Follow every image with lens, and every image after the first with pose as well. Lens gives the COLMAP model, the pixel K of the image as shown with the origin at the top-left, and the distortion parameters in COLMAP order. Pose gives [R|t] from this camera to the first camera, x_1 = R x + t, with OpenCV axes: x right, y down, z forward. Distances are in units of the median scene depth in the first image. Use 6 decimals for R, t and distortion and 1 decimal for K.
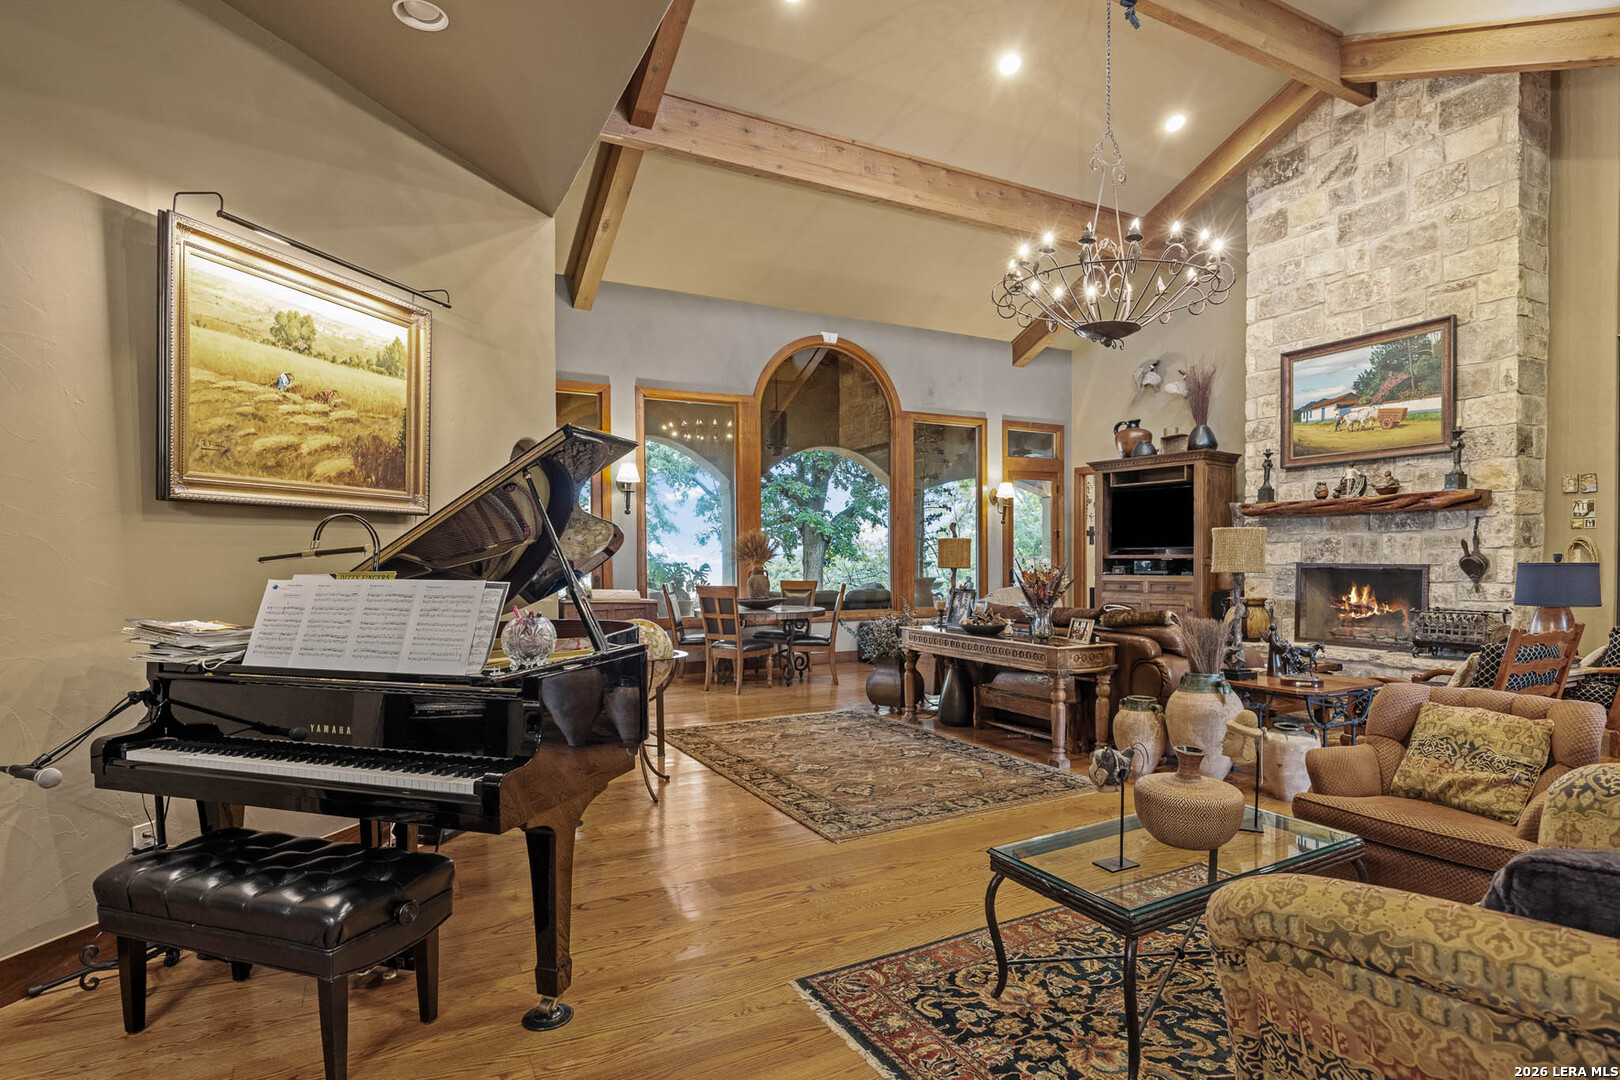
lens RADIAL K [[857.0, 0, 812.6], [0, 857.0, 549.1], [0, 0, 1]] dist [0.000026, 0.000034]
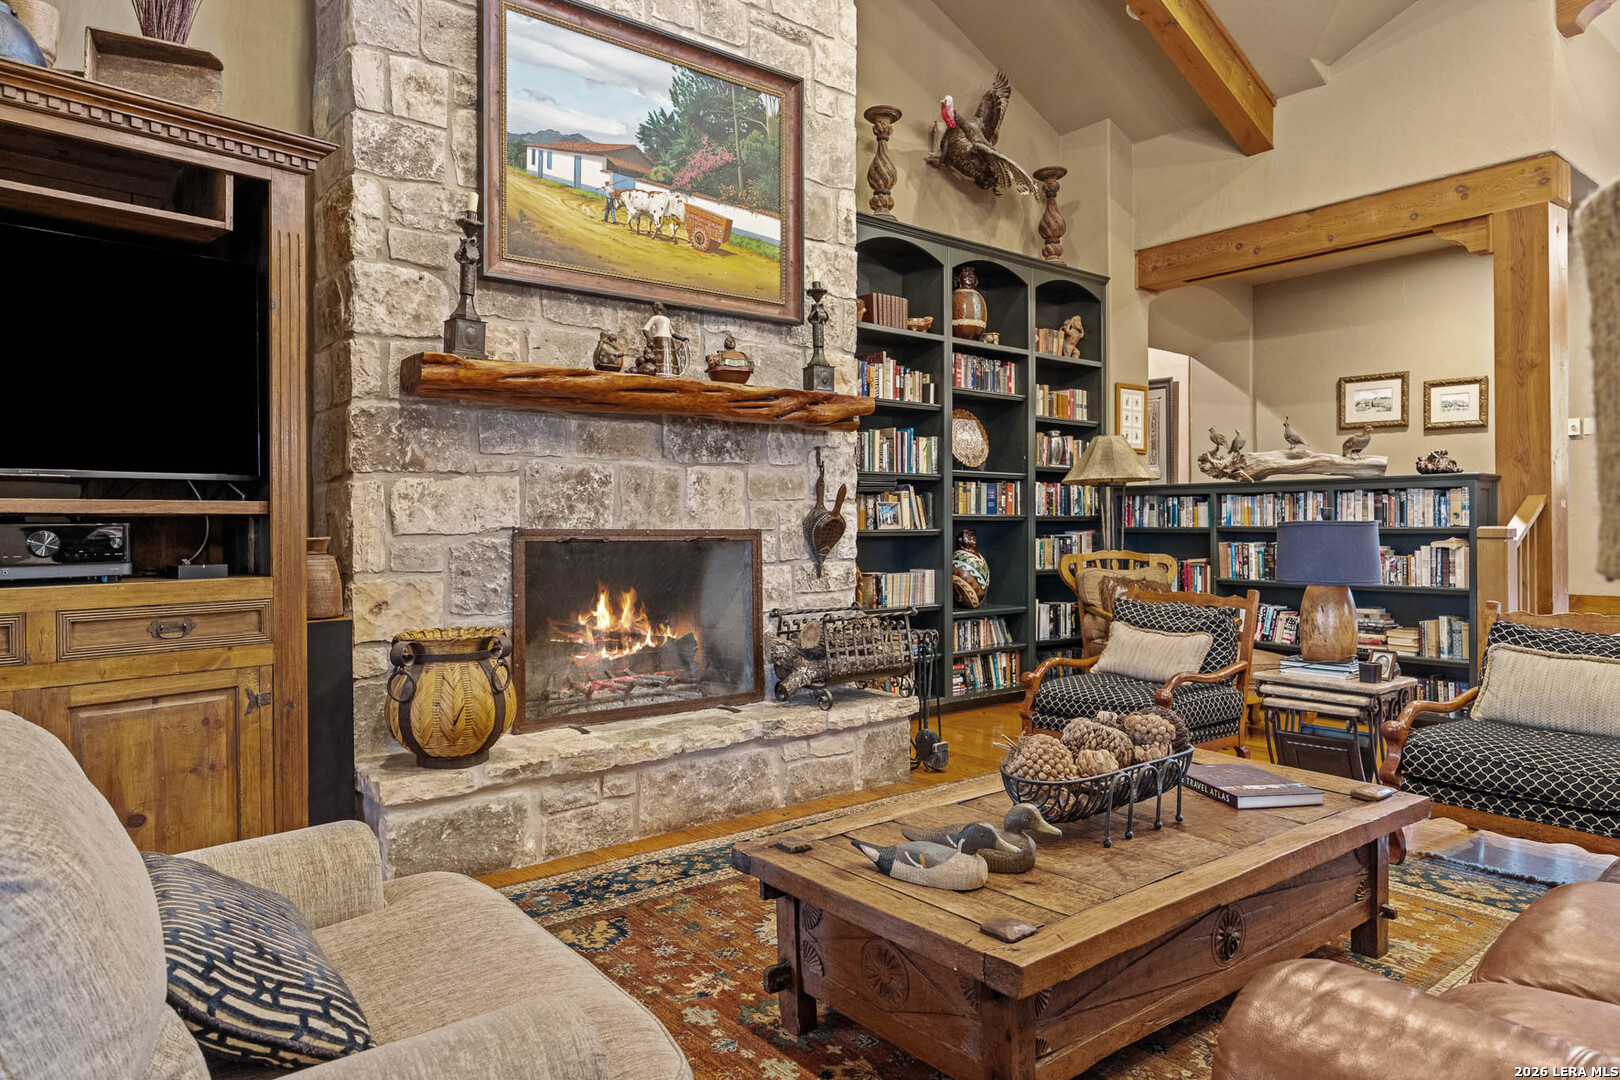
lens RADIAL K [[1023.7, 0, 813.4], [0, 1023.7, 515.8], [0, 0, 1]] dist [-0.012180, 0.000752]
pose [[-0.206927, 0.011705, 0.978286, 0.092501], [-0.005922, 0.999895, -0.013216, 0.016326], [-0.978338, -0.008528, -0.206836, 1.025785]]
